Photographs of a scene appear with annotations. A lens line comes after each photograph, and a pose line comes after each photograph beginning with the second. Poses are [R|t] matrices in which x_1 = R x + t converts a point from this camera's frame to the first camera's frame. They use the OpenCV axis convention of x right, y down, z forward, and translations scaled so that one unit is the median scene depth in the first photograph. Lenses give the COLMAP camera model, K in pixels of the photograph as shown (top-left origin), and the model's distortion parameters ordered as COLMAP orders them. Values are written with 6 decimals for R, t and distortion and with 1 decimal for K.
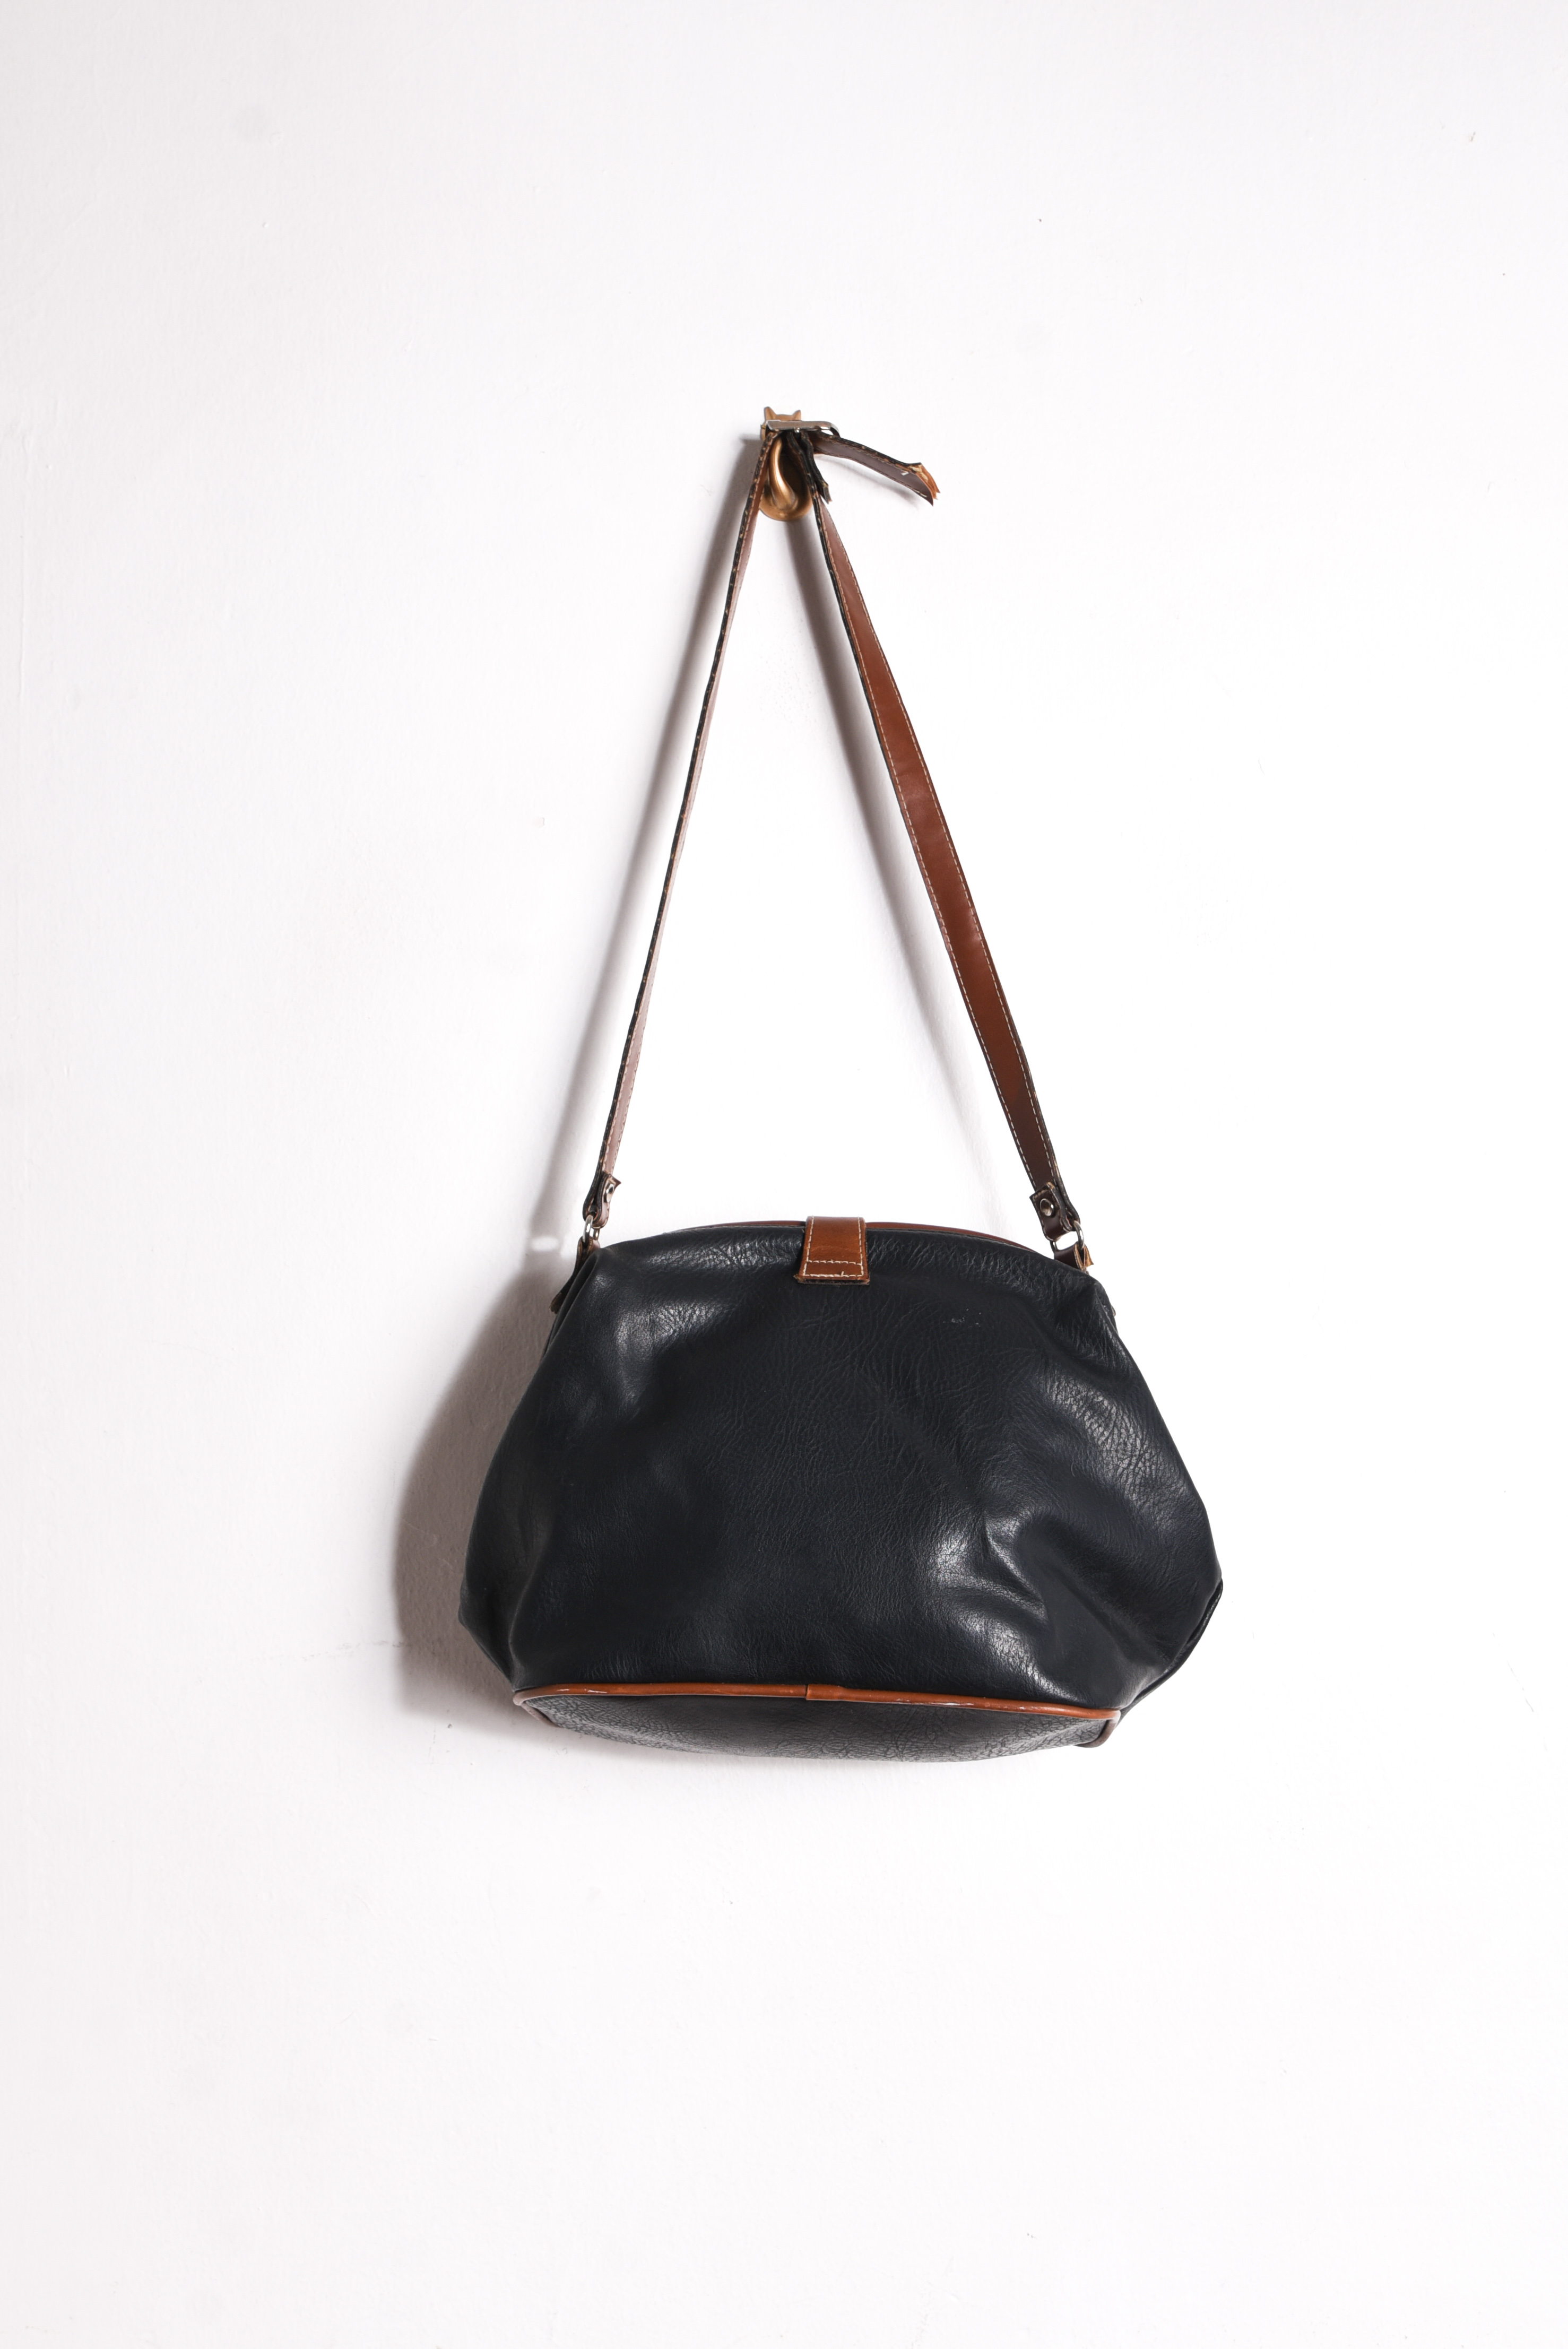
lens RADIAL K [[1584.6, 0, 783.9], [0, 1584.6, 1185.0], [0, 0, 1]] dist [-0.011537, -0.004099]
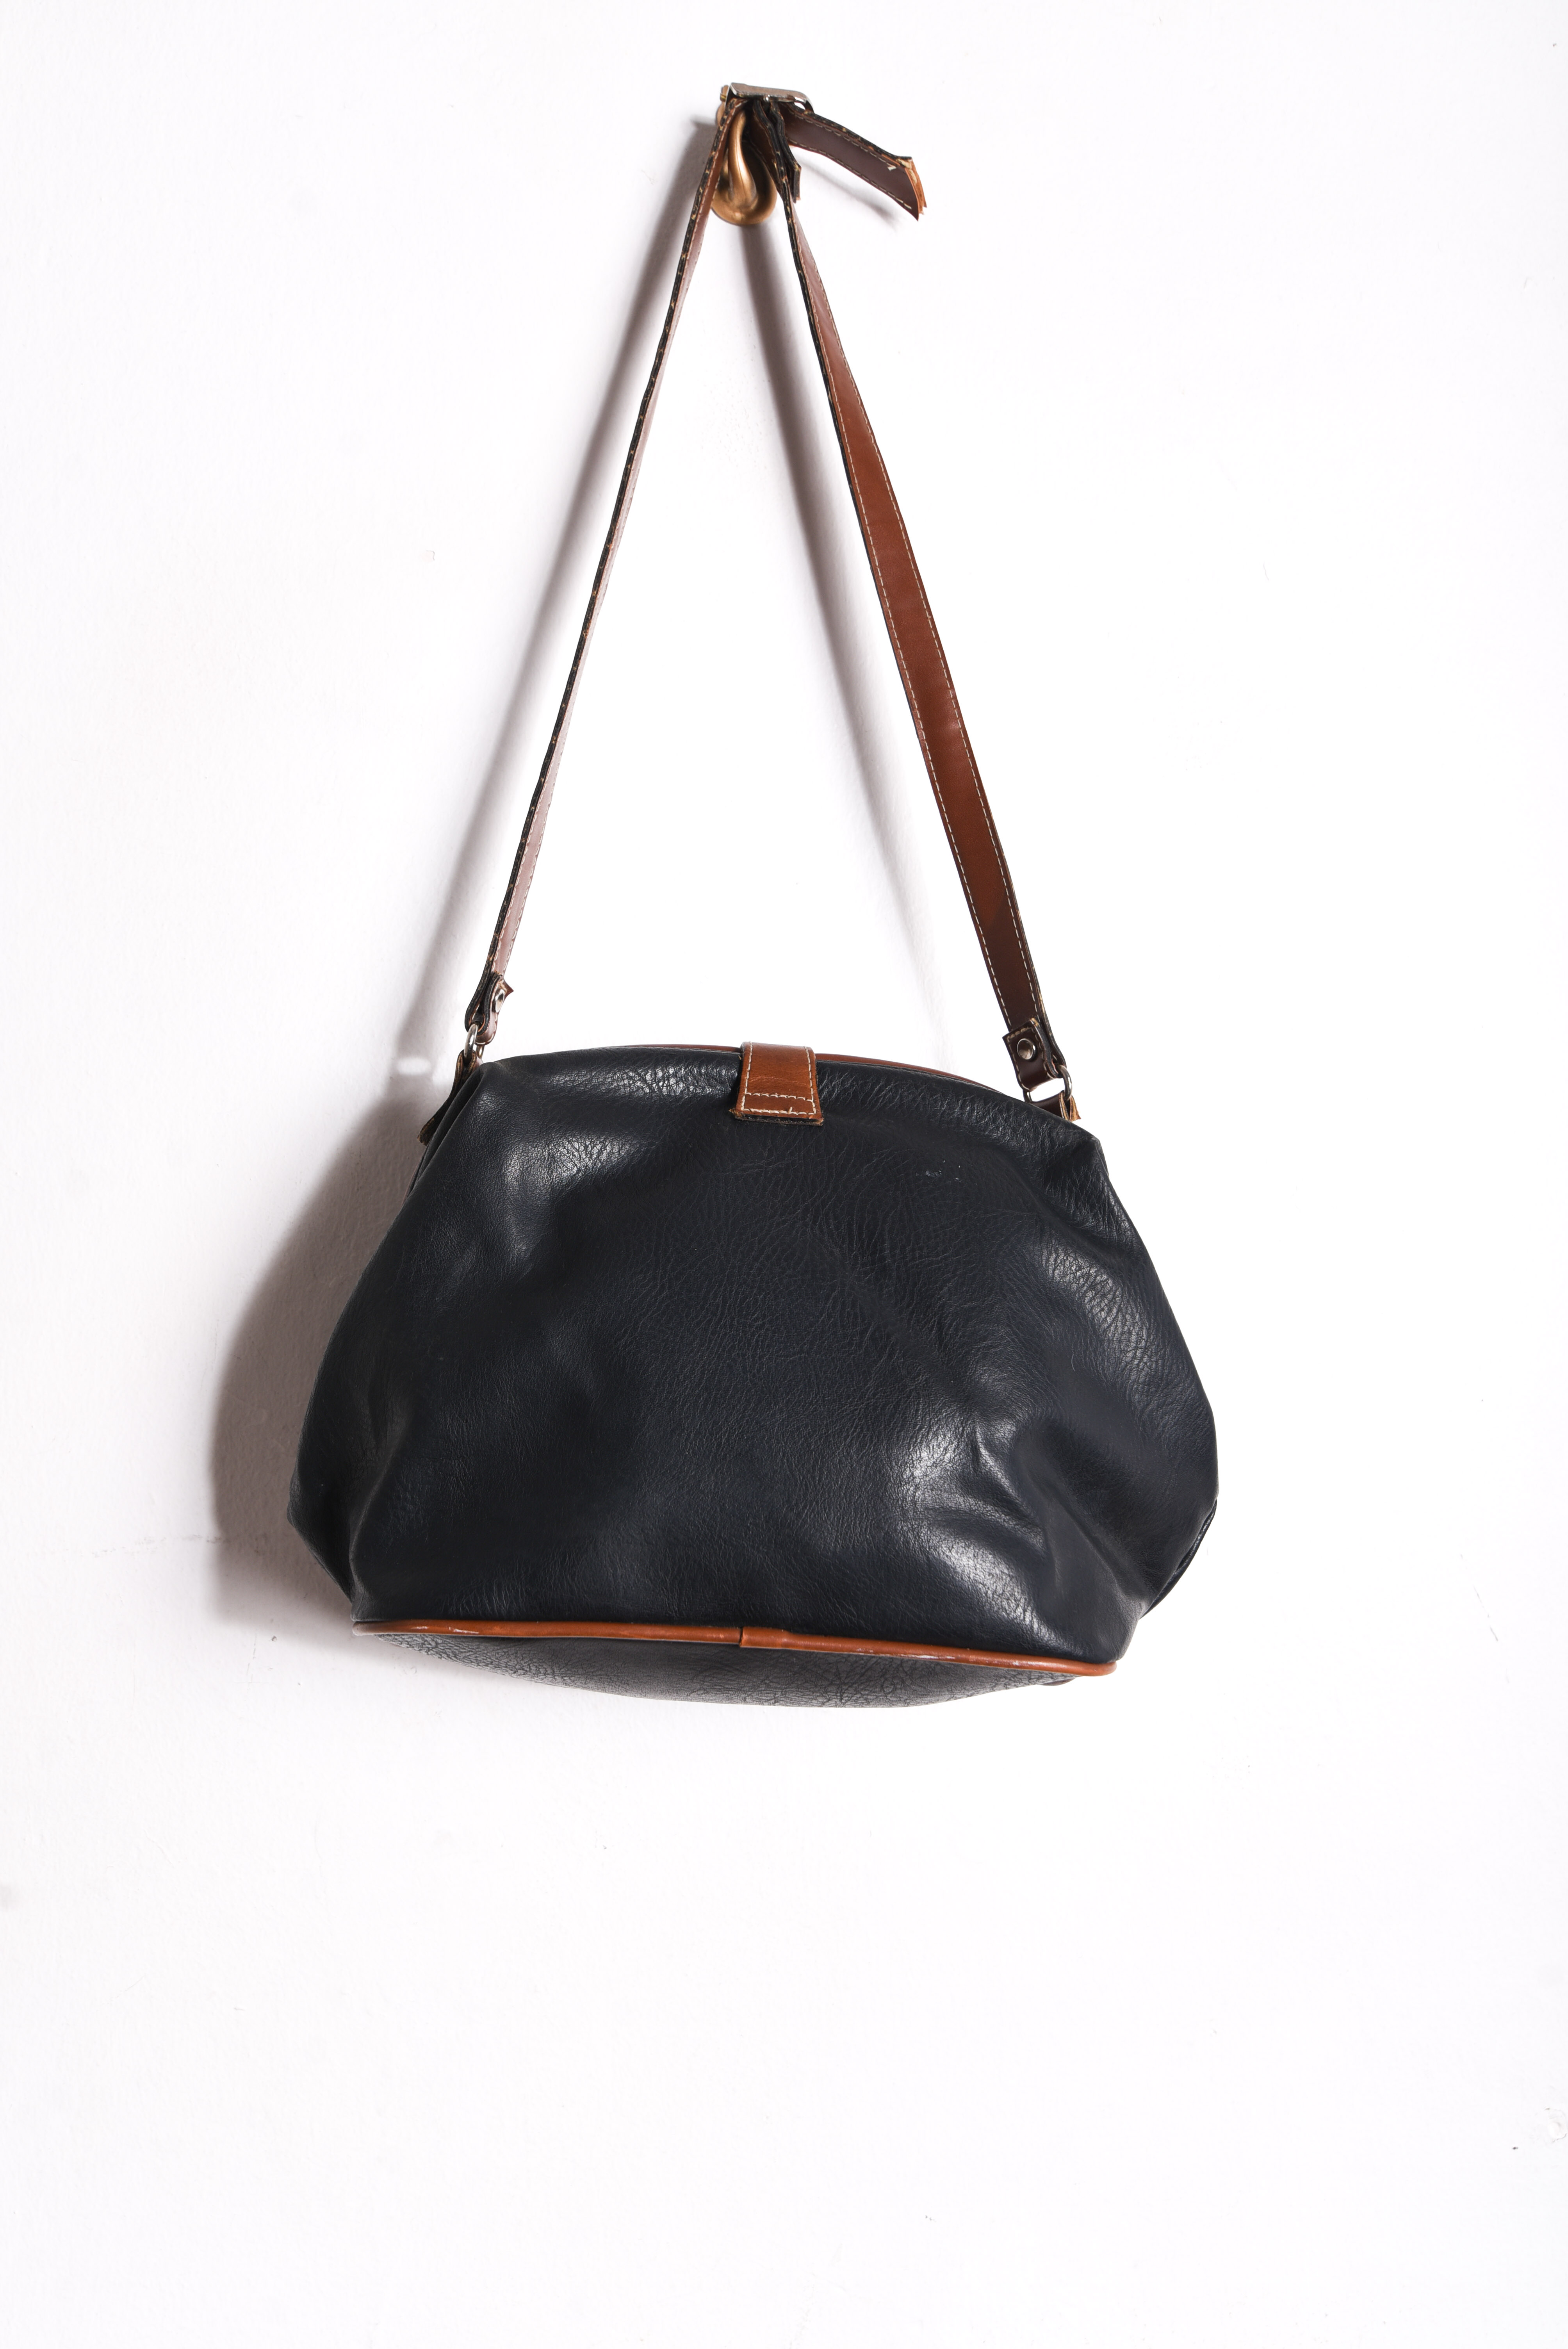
lens RADIAL K [[1584.5, 0, 800.8], [0, 1584.5, 1150.8], [0, 0, 1]] dist [-0.011537, -0.004099]
pose [[0.994212, 0.048883, 0.095674, -0.030505], [-0.054156, 0.997108, 0.053314, 0.030032], [-0.092791, -0.058187, 0.993984, 0.177443]]
